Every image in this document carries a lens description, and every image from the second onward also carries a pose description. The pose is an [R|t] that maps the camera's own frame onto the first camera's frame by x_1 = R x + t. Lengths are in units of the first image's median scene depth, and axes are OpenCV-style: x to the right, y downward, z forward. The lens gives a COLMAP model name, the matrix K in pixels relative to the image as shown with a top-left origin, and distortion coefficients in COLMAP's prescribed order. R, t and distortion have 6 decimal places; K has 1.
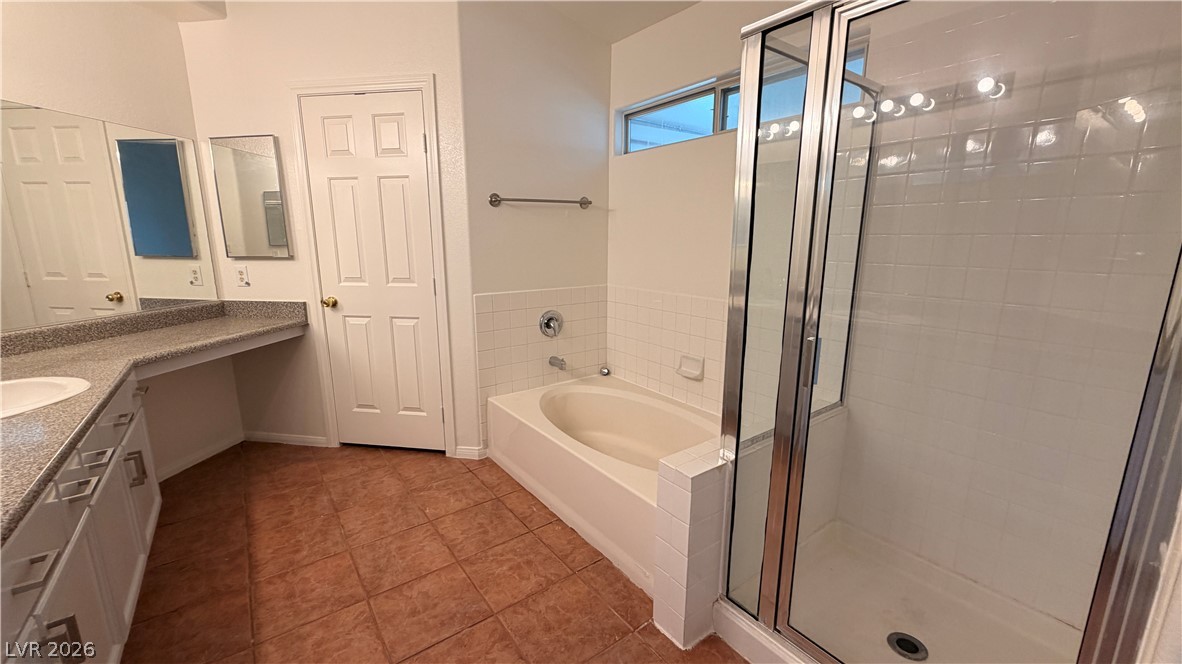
lens RADIAL K [[471.2, 0, 588.9], [0, 471.2, 333.1], [0, 0, 1]] dist [0.000165, -0.000083]
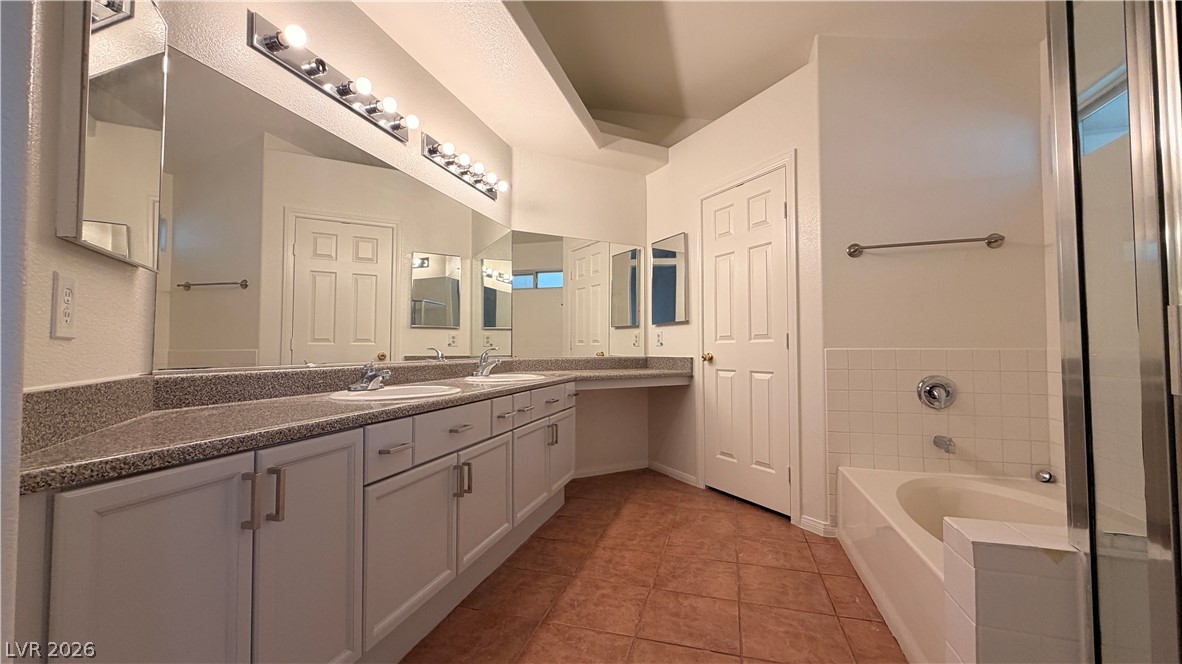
lens RADIAL K [[471.2, 0, 586.6], [0, 471.2, 331.8], [0, 0, 1]] dist [0.000165, -0.000083]
pose [[0.597859, -0.030157, -0.801034, 0.236175], [-0.160997, 0.974412, -0.156845, 0.114312], [0.785268, 0.222735, 0.577706, 0.065255]]
